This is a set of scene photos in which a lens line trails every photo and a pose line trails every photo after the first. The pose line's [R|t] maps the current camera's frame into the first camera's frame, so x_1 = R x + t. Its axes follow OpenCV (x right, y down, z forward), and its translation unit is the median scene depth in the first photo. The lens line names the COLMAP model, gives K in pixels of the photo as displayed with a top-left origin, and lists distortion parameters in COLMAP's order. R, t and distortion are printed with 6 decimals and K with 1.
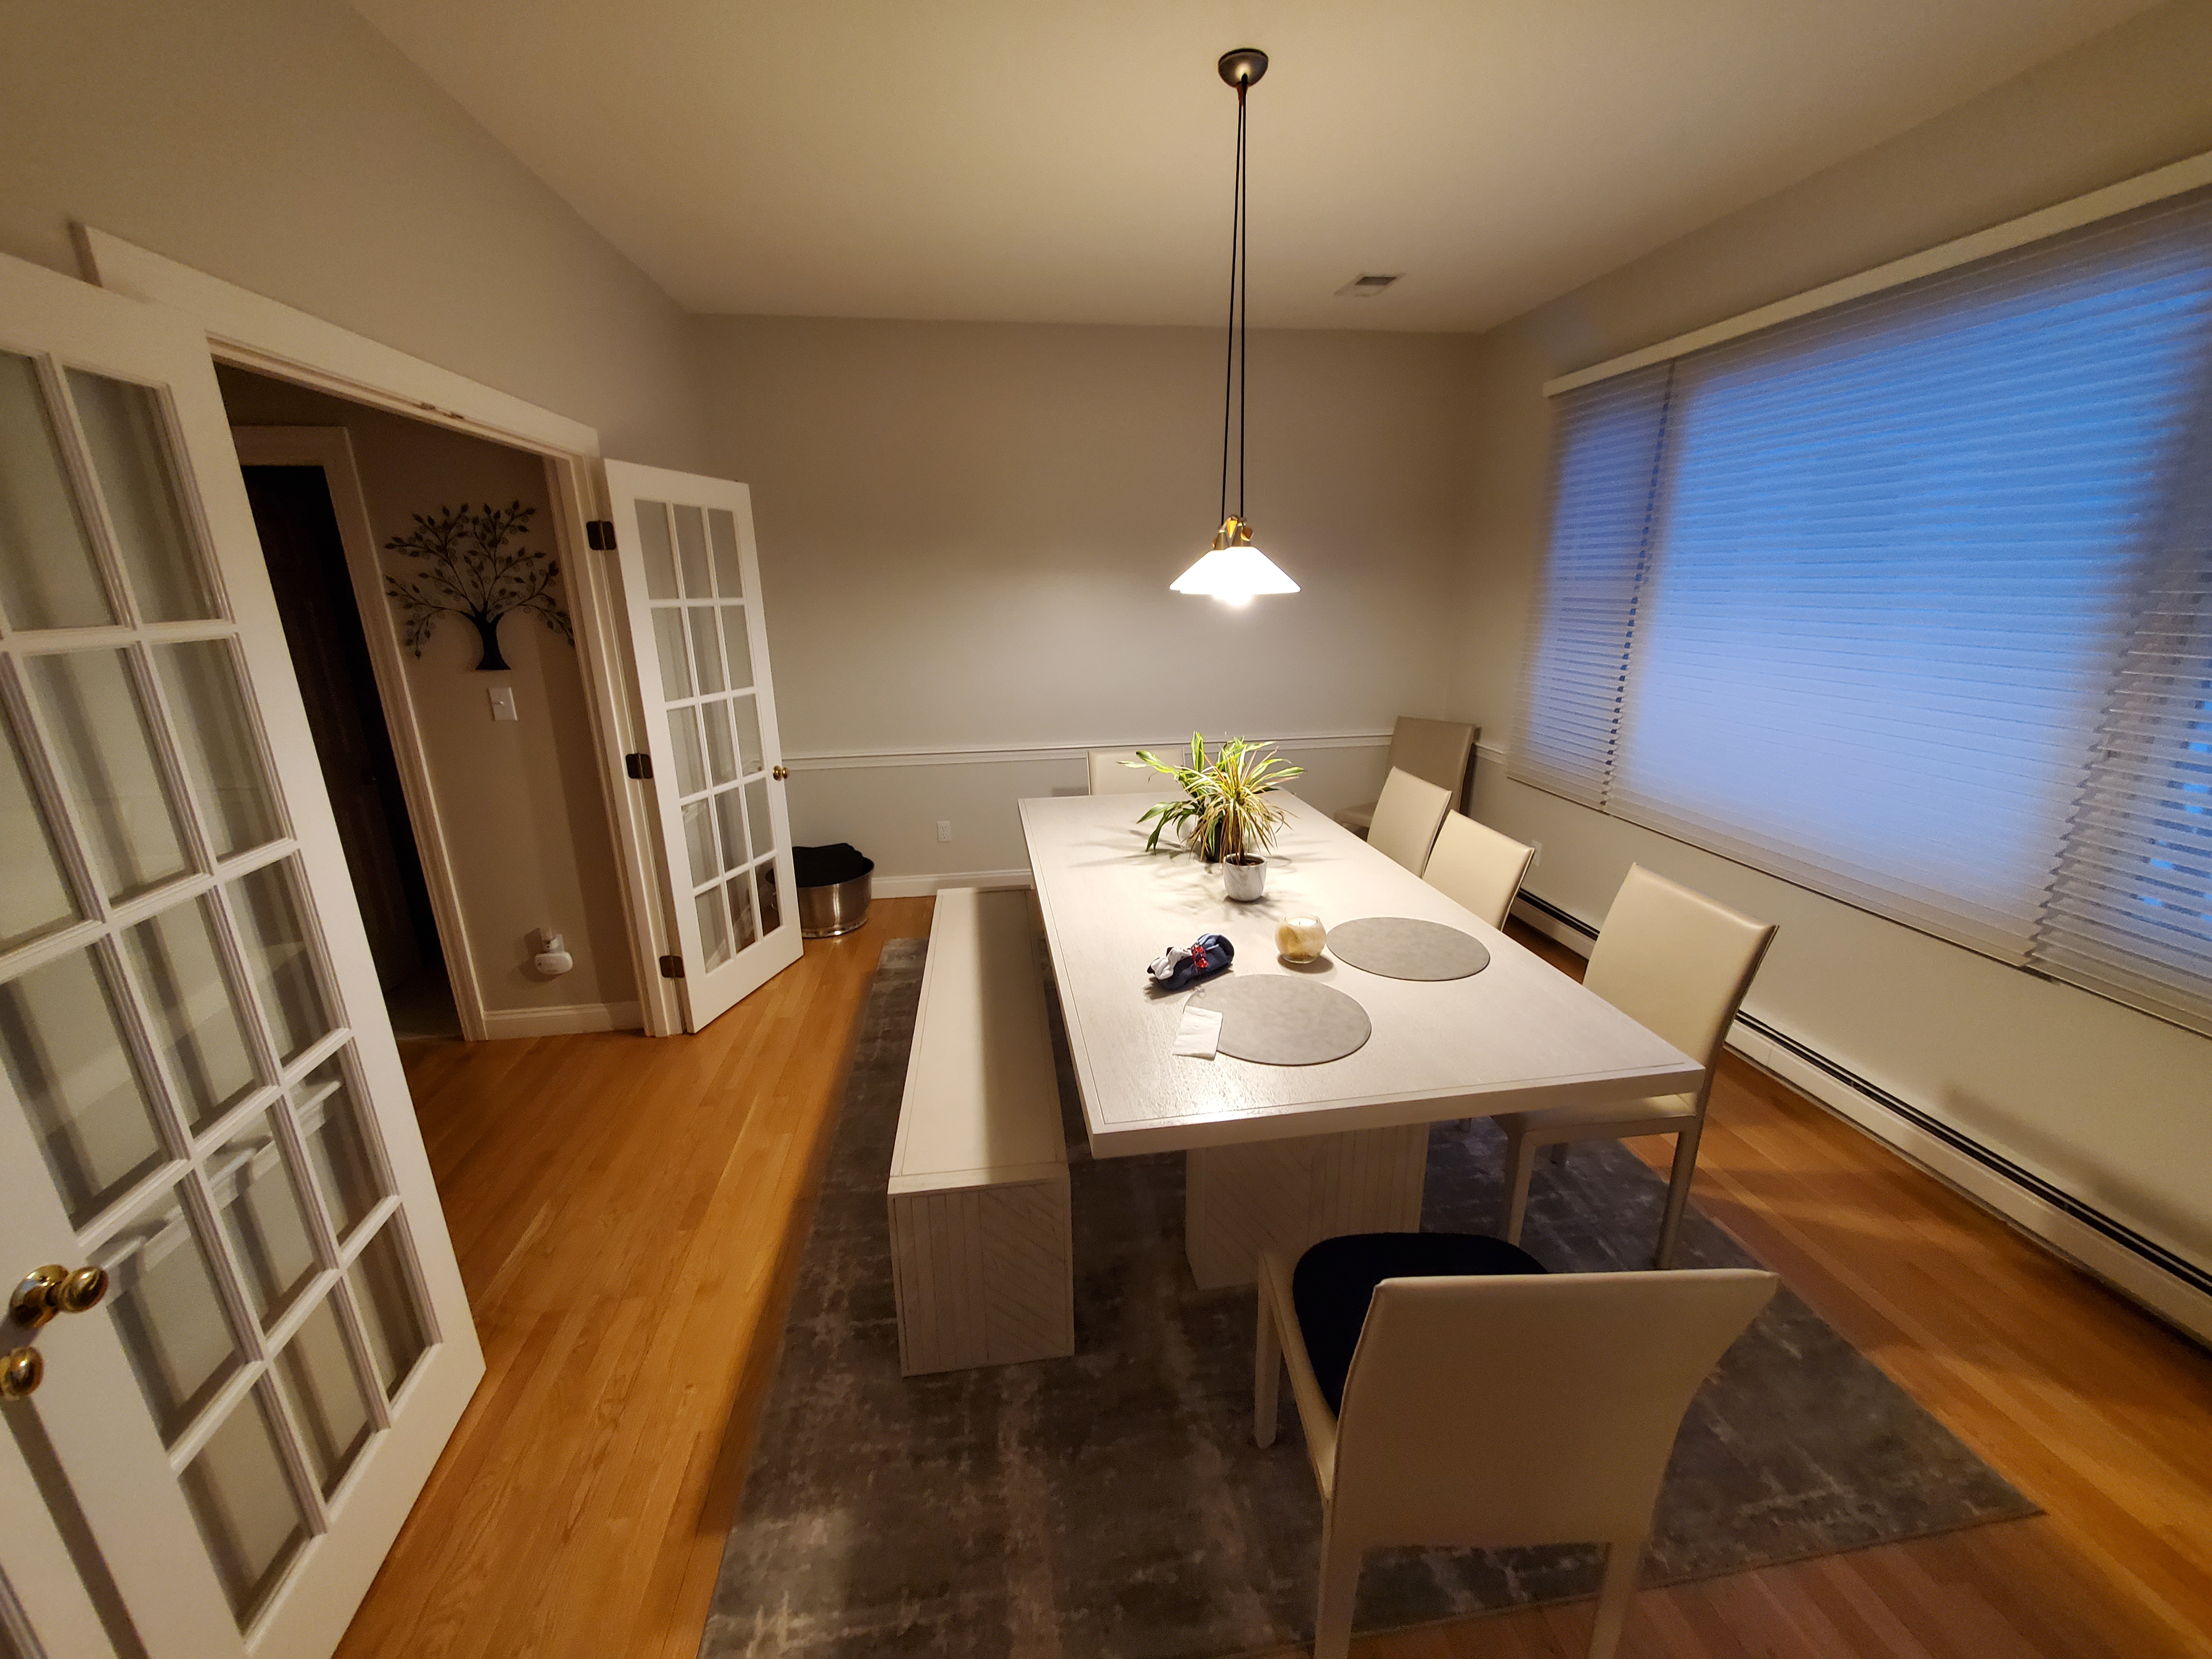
lens RADIAL K [[875.1, 0, 1108.0], [0, 875.1, 829.0], [0, 0, 1]] dist [-0.000558, -0.001458]
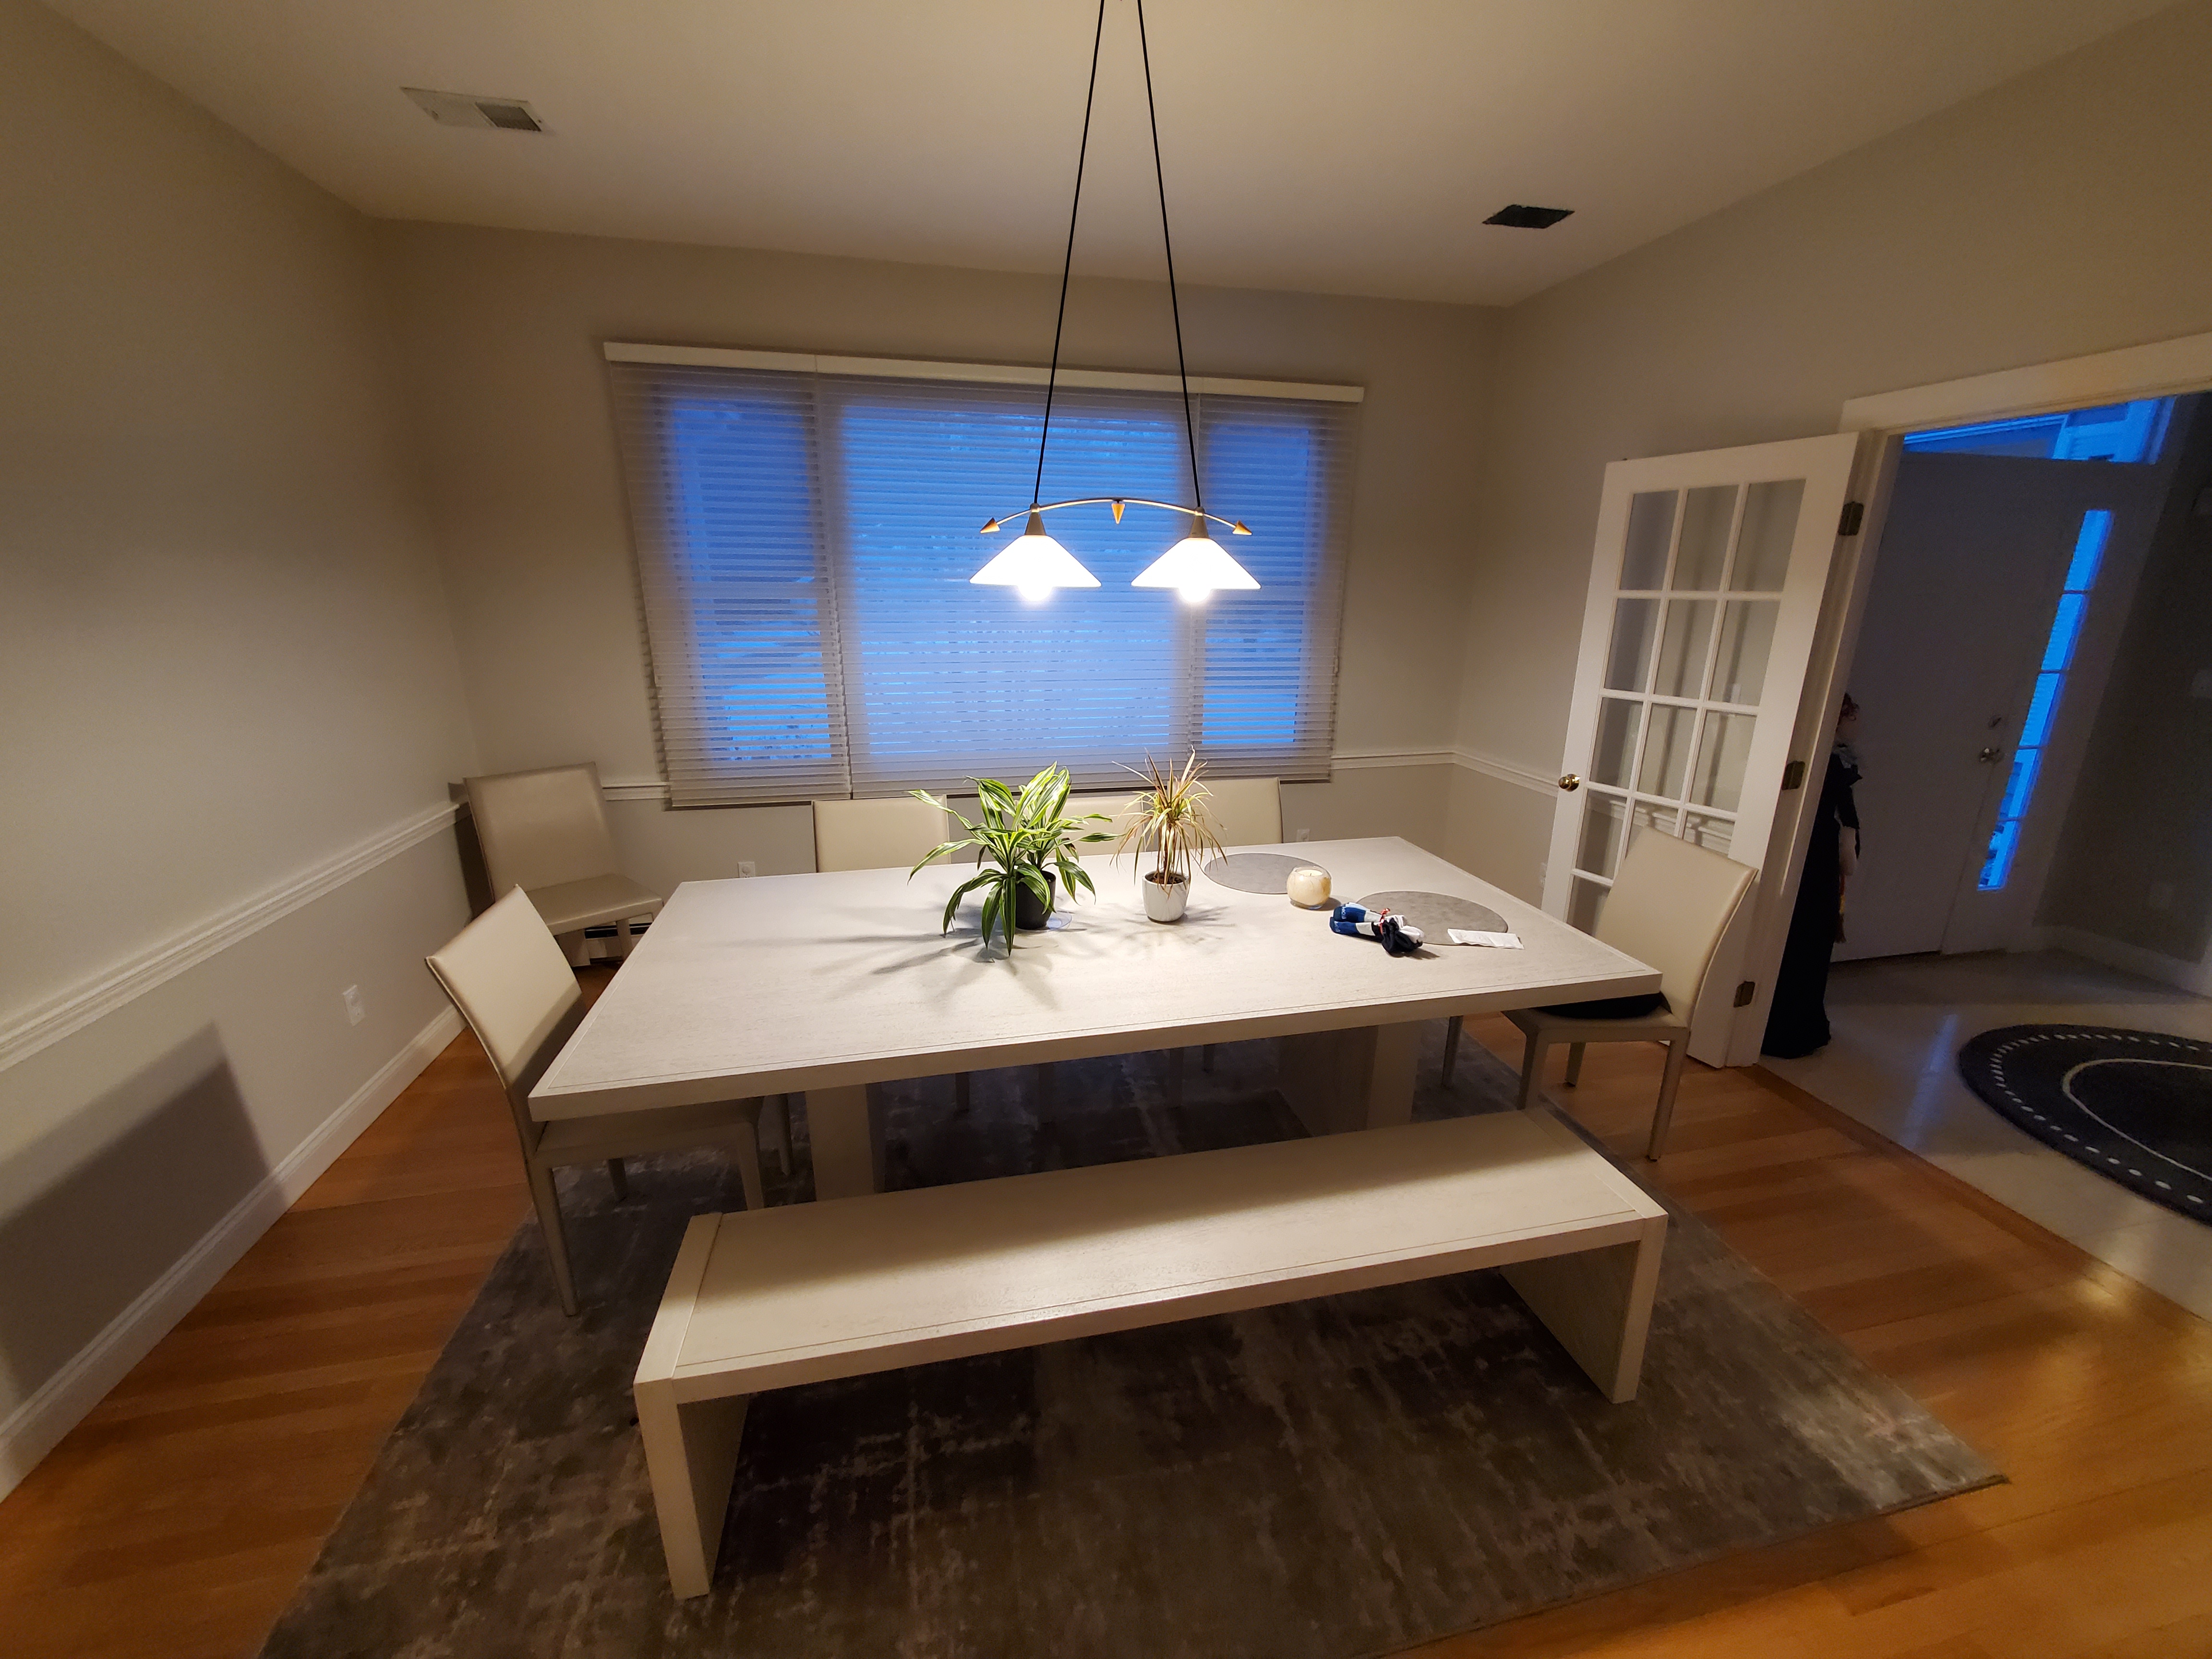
lens RADIAL K [[875.1, 0, 1107.8], [0, 875.1, 830.0], [0, 0, 1]] dist [-0.000558, -0.001458]
pose [[-0.073634, -0.262603, 0.962090, -0.717560], [0.267744, 0.924087, 0.272722, -0.280165], [-0.960672, 0.277675, 0.002266, 1.039418]]
